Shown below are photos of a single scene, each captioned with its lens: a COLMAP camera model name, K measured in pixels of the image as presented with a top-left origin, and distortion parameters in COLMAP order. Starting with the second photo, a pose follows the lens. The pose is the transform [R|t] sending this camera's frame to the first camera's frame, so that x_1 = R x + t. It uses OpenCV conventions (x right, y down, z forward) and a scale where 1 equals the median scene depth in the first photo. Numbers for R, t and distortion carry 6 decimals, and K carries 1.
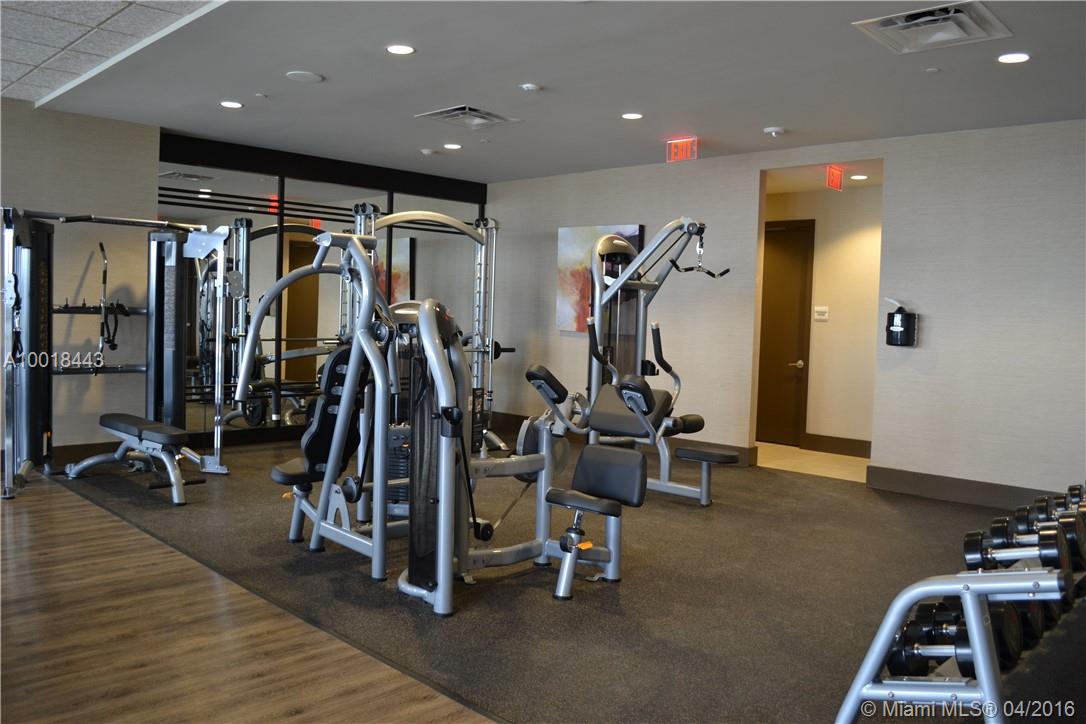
lens RADIAL K [[867.9, 0, 541.4], [0, 867.9, 359.5], [0, 0, 1]] dist [-0.071989, 0.018102]
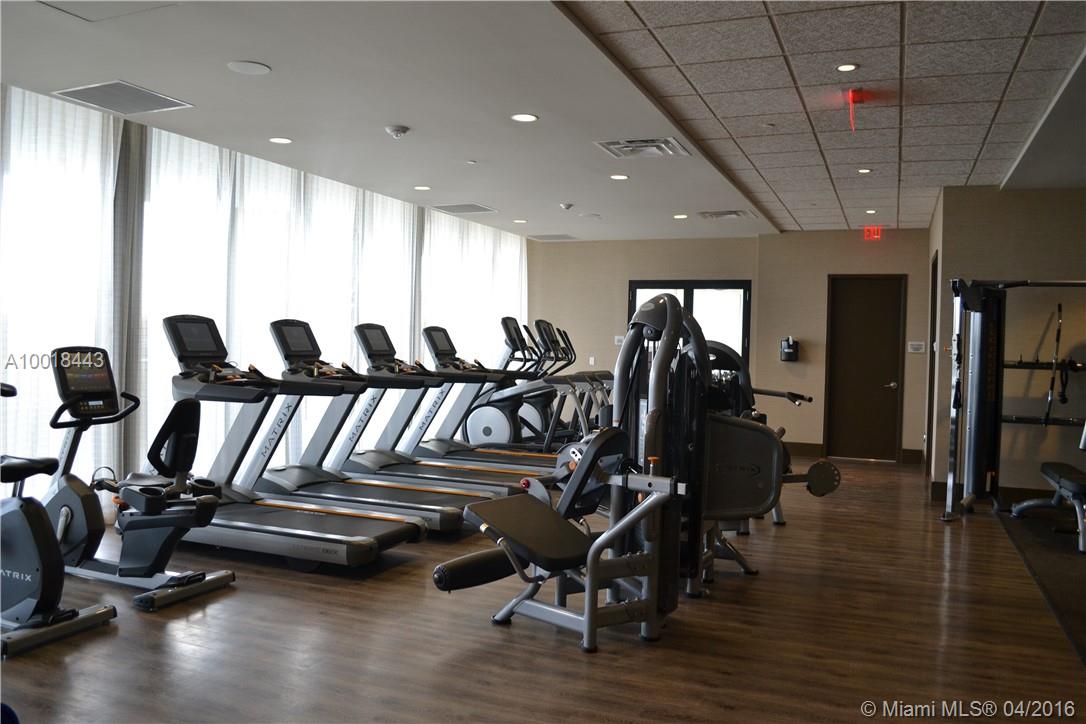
lens RADIAL K [[867.9, 0, 549.1], [0, 867.9, 362.7], [0, 0, 1]] dist [-0.071989, 0.018102]
pose [[0.393800, -0.001410, -0.919195, 0.232274], [-0.062252, 0.997662, -0.028201, 0.008590], [0.917086, 0.068328, 0.392791, -0.006880]]
